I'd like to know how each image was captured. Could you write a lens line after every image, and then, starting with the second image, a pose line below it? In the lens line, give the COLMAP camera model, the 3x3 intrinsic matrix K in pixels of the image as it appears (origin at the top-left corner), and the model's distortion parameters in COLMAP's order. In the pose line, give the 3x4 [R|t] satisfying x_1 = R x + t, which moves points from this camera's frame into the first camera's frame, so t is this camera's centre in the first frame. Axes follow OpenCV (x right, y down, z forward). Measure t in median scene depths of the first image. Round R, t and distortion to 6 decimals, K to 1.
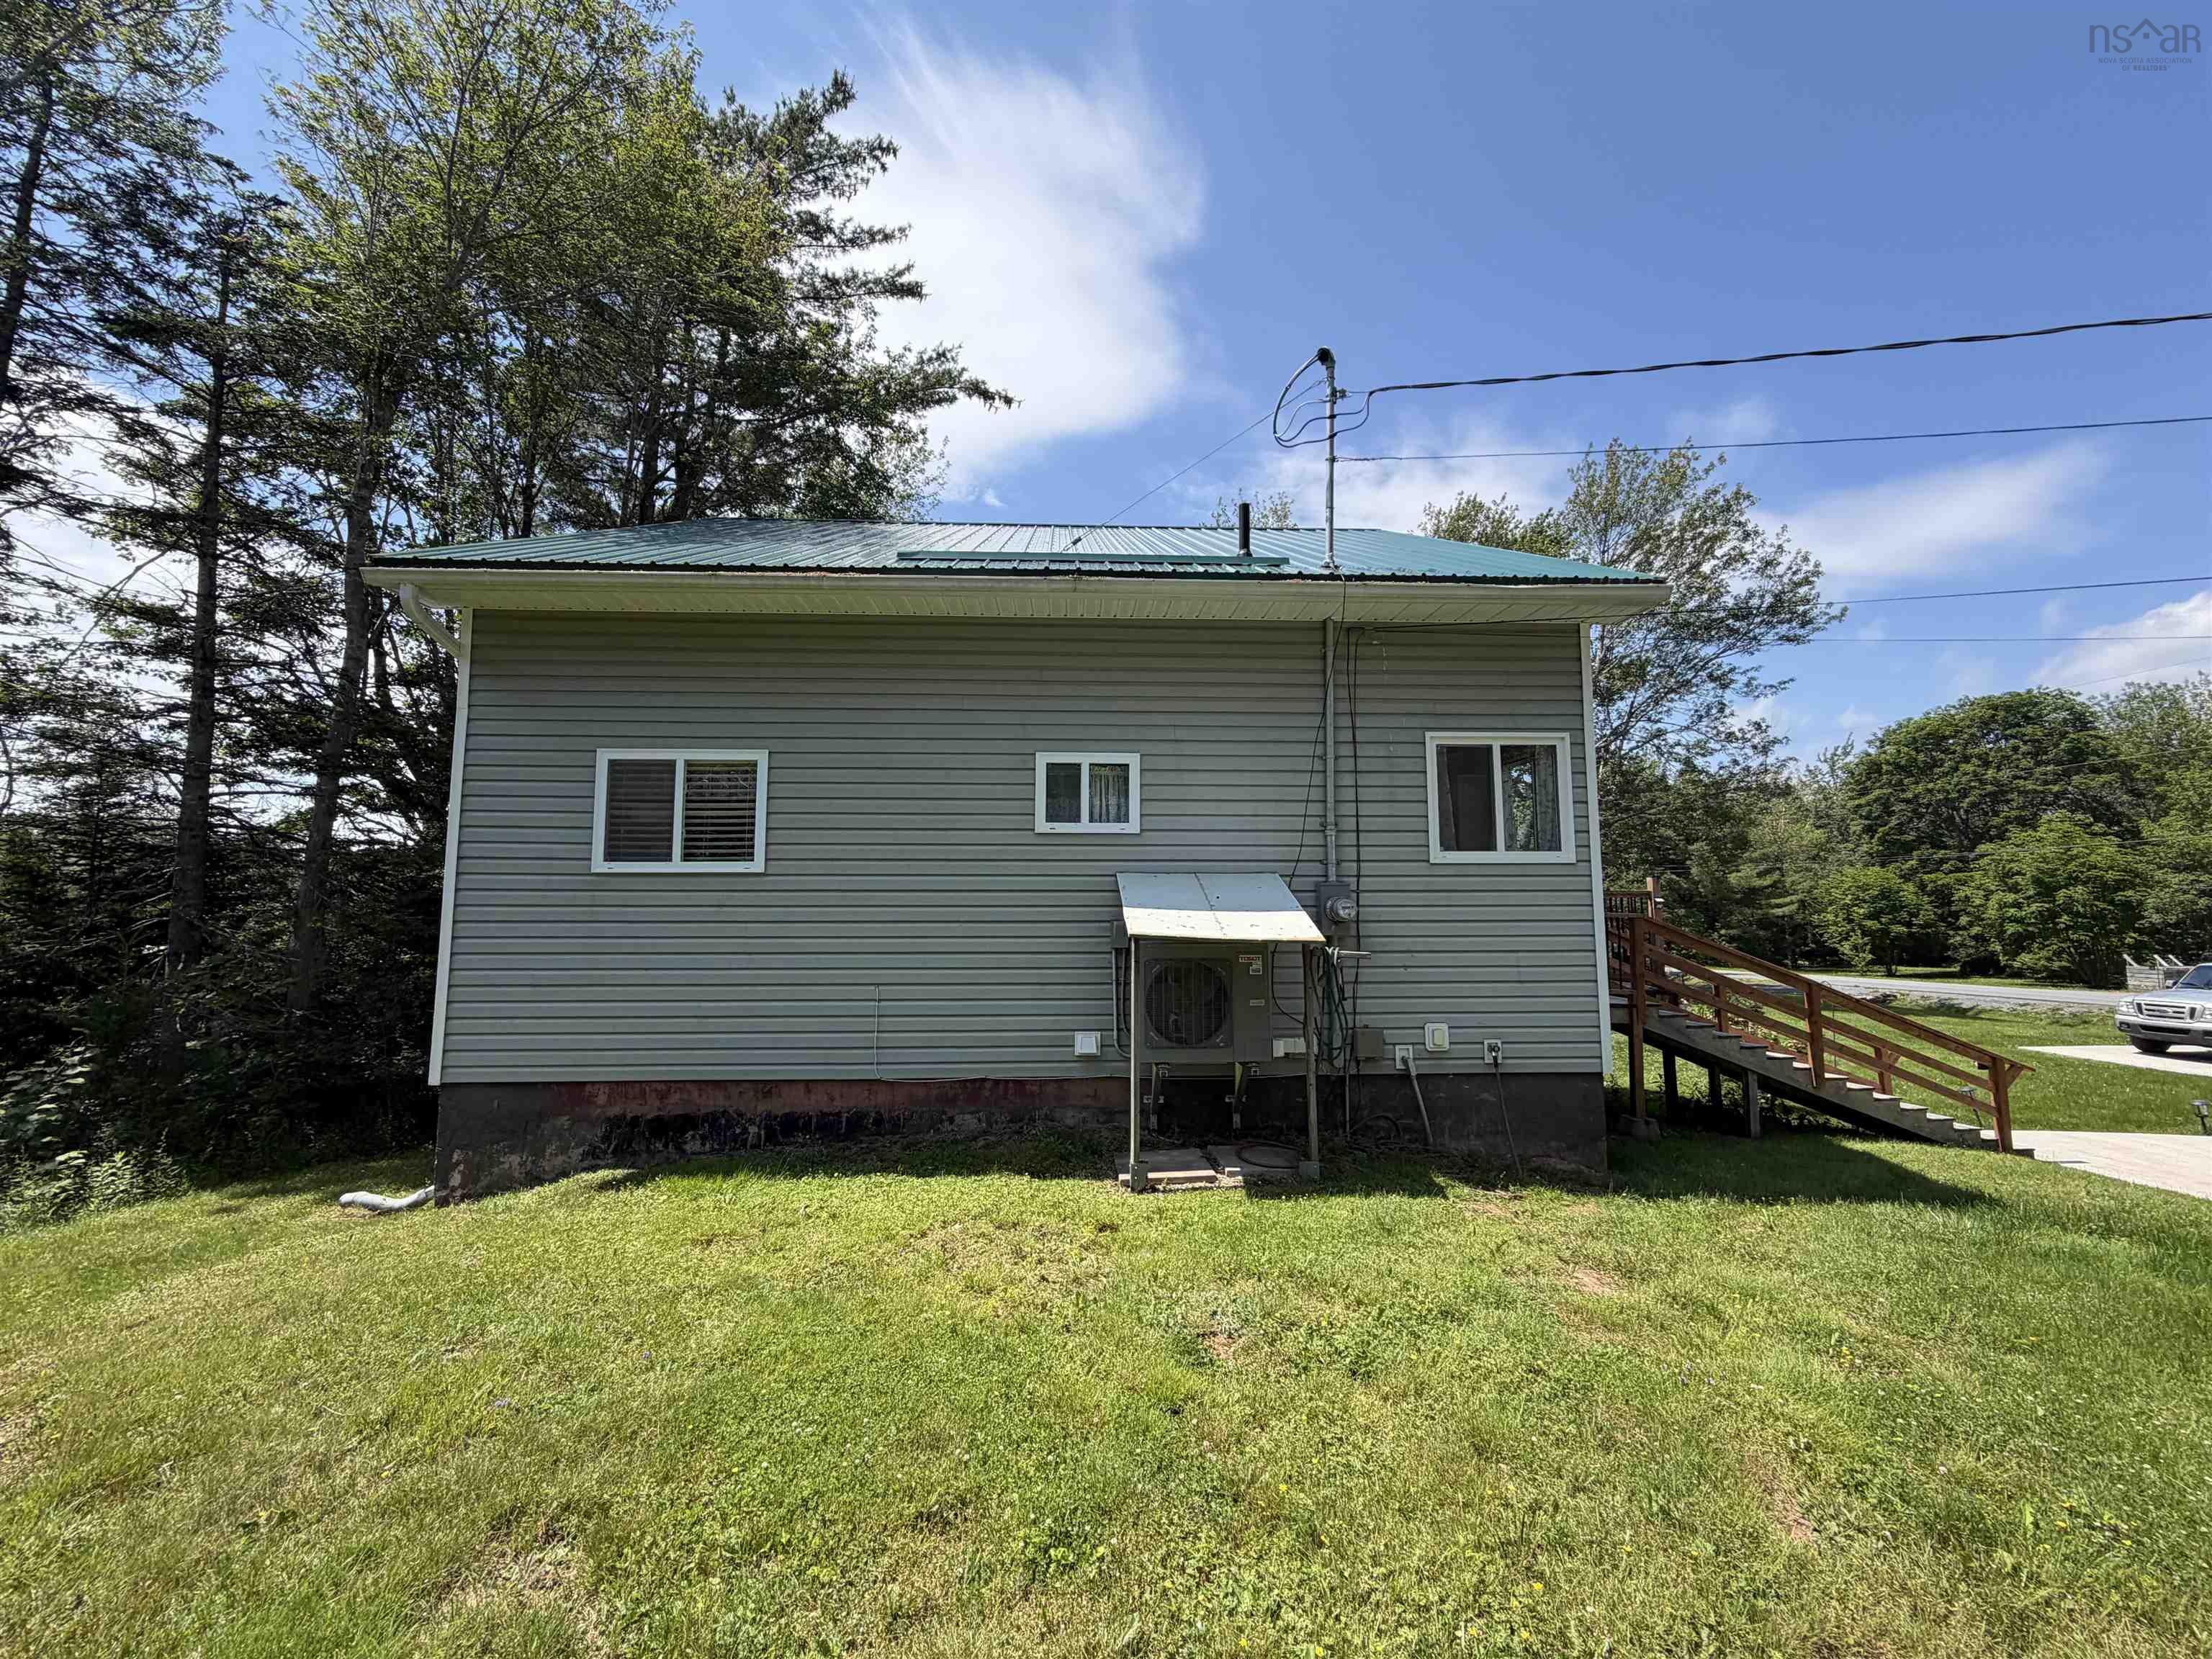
lens RADIAL K [[827.7, 0, 1106.0], [0, 827.7, 829.5], [0, 0, 1]] dist [0.001370, -0.000130]
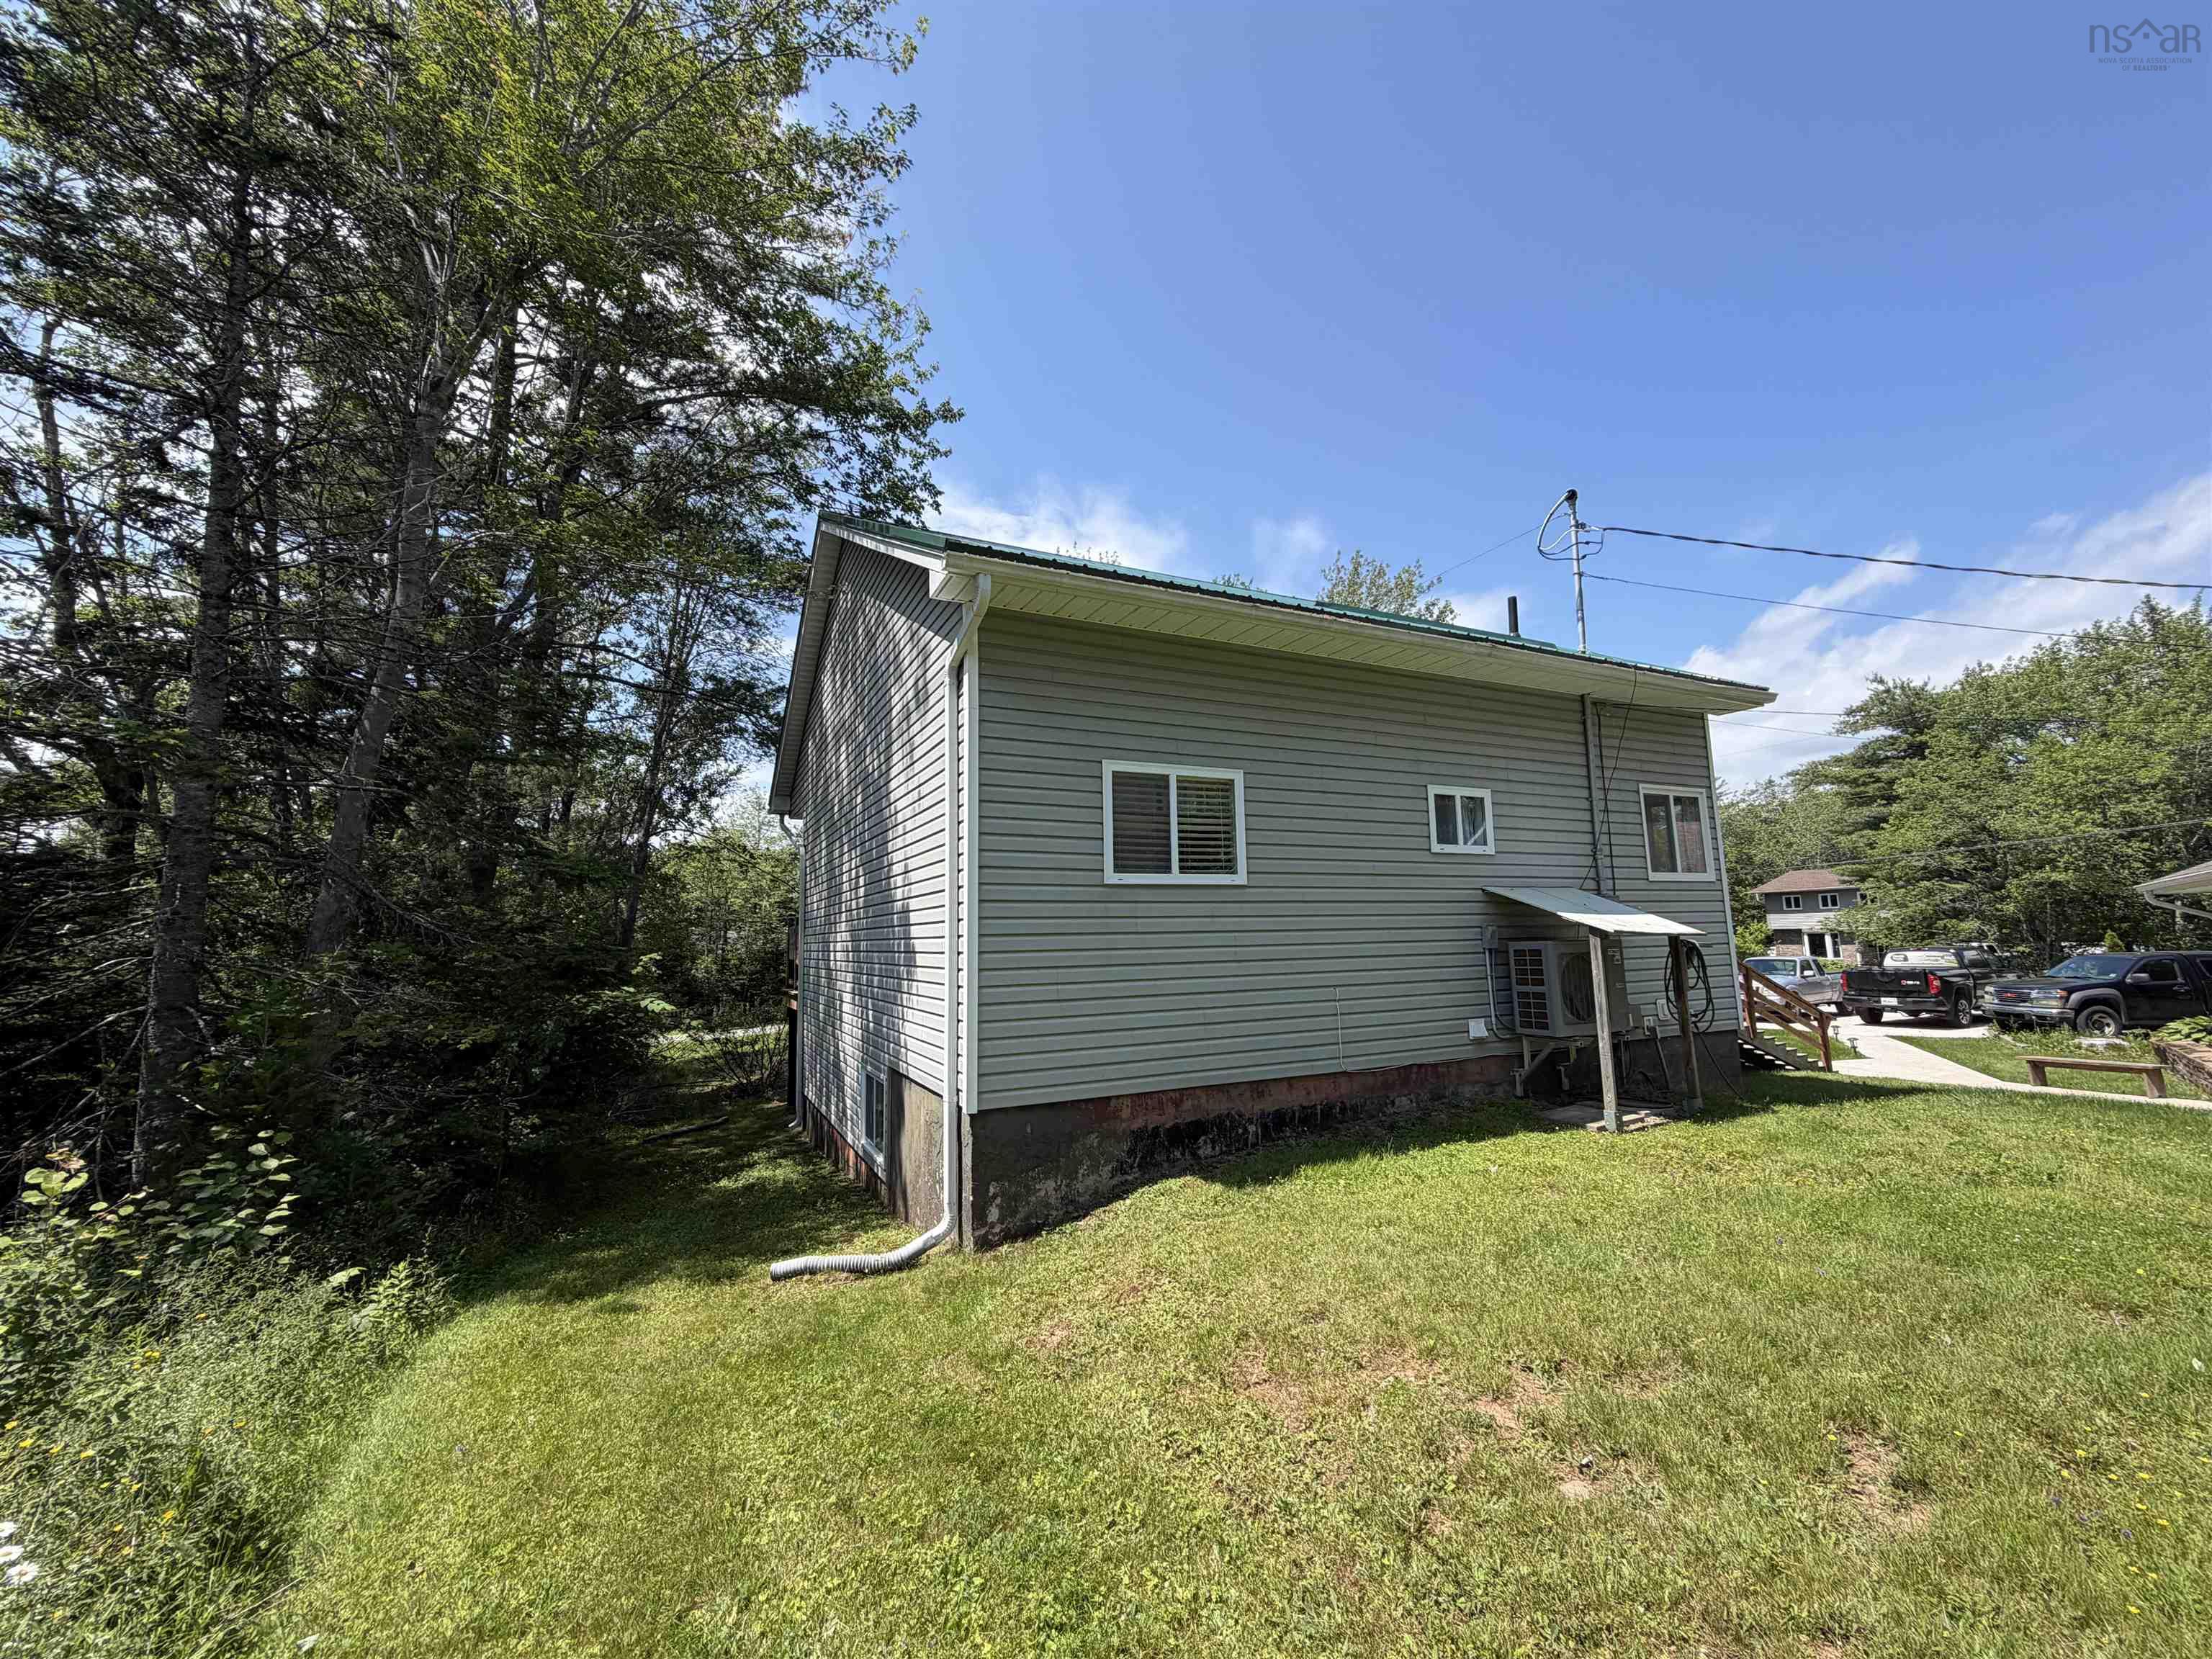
lens RADIAL K [[827.7, 0, 1106.0], [0, 827.7, 829.5], [0, 0, 1]] dist [0.001370, -0.000130]
pose [[0.927672, 0.028999, 0.372269, -0.979758], [-0.014547, 0.999030, -0.041573, 0.027741], [-0.373113, 0.033151, 0.927193, 0.077013]]
